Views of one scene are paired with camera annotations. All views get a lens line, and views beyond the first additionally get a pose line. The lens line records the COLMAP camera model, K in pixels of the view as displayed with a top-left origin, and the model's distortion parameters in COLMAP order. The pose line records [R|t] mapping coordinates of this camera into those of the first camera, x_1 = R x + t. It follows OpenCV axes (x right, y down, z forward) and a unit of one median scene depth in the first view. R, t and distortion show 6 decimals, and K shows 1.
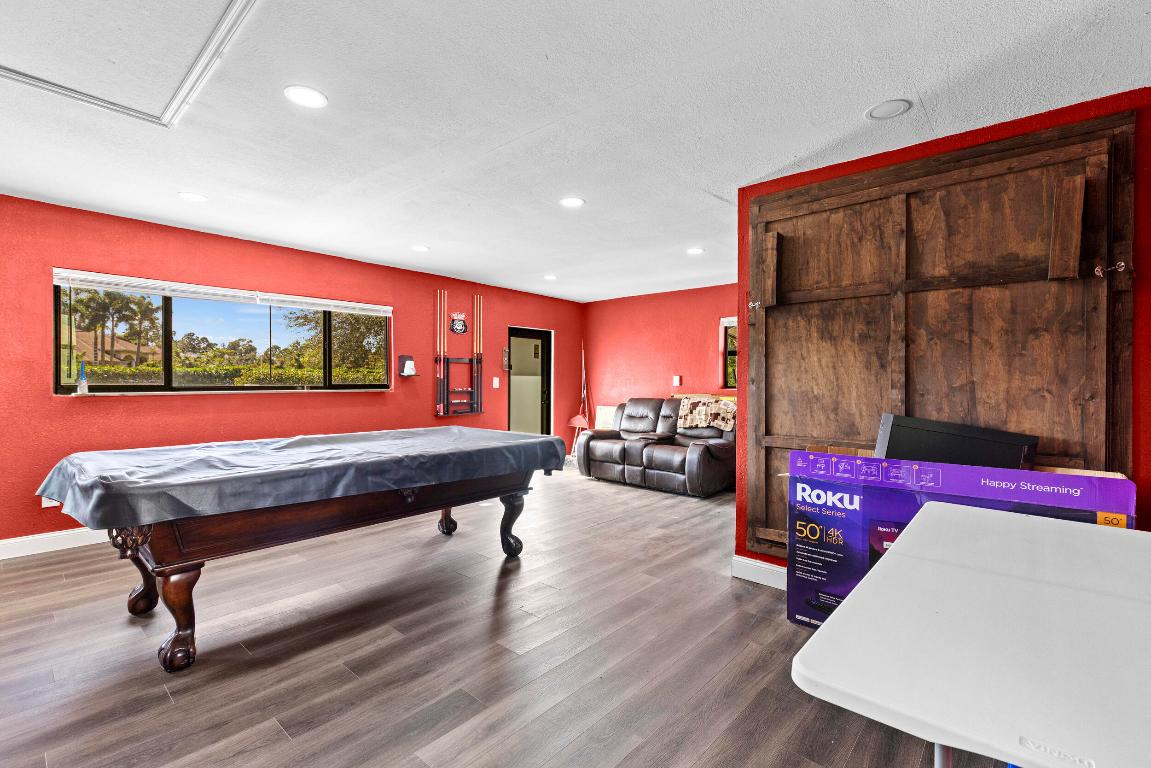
lens RADIAL K [[514.6, 0, 572.1], [0, 514.6, 384.6], [0, 0, 1]] dist [0.003237, 0.000245]
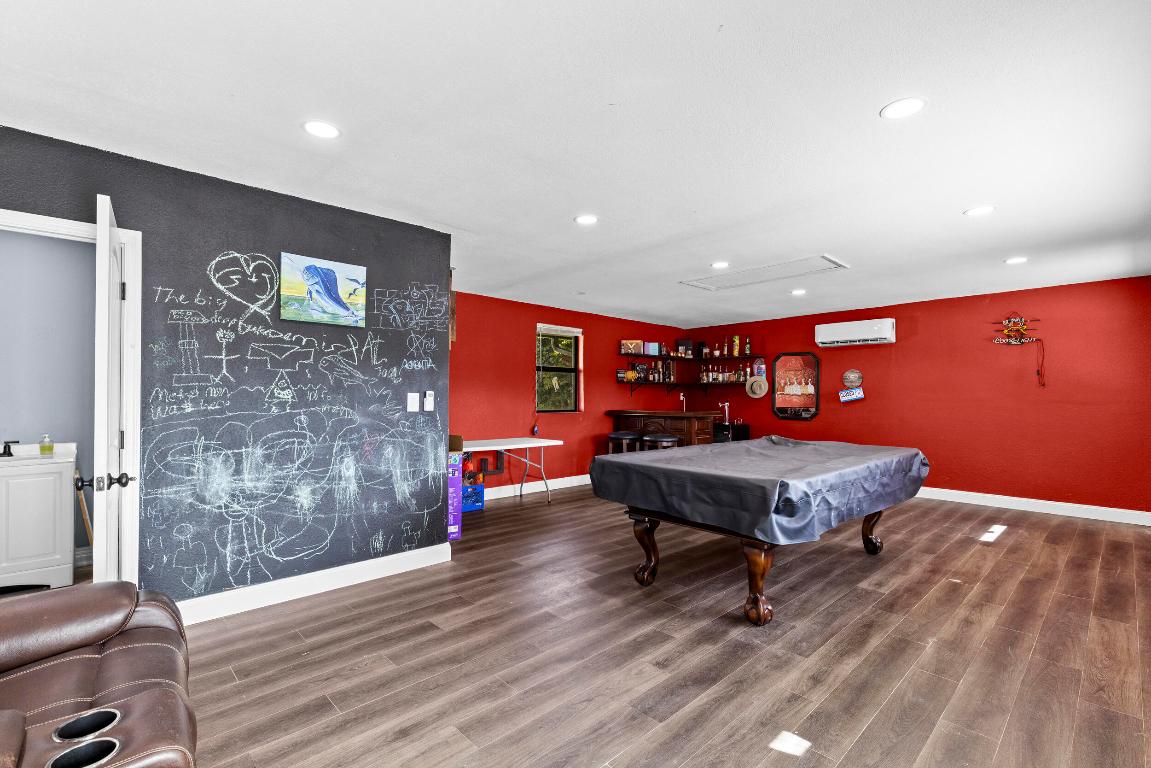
lens RADIAL K [[515.5, 0, 572.4], [0, 515.5, 395.3], [0, 0, 1]] dist [-0.001927, -0.000593]
pose [[-0.996522, -0.011084, 0.082594, -0.071903], [-0.010792, 0.999934, 0.003974, -0.017289], [-0.082633, 0.003069, -0.996575, 2.446963]]
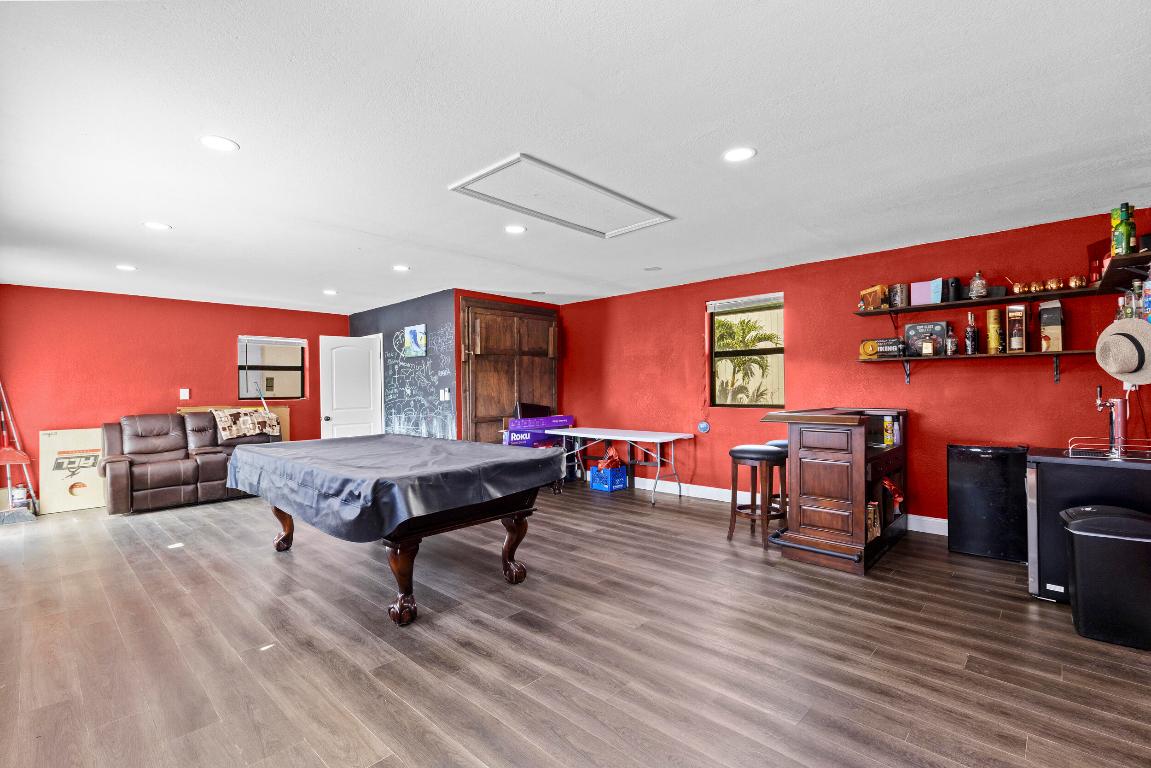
lens RADIAL K [[521.6, 0, 569.9], [0, 521.6, 377.9], [0, 0, 1]] dist [0.001670, 0.000123]
pose [[0.028647, 0.013191, 0.999503, -1.767523], [0.020733, 0.999690, -0.013788, -0.021382], [-0.999375, 0.021118, 0.028364, 0.601942]]
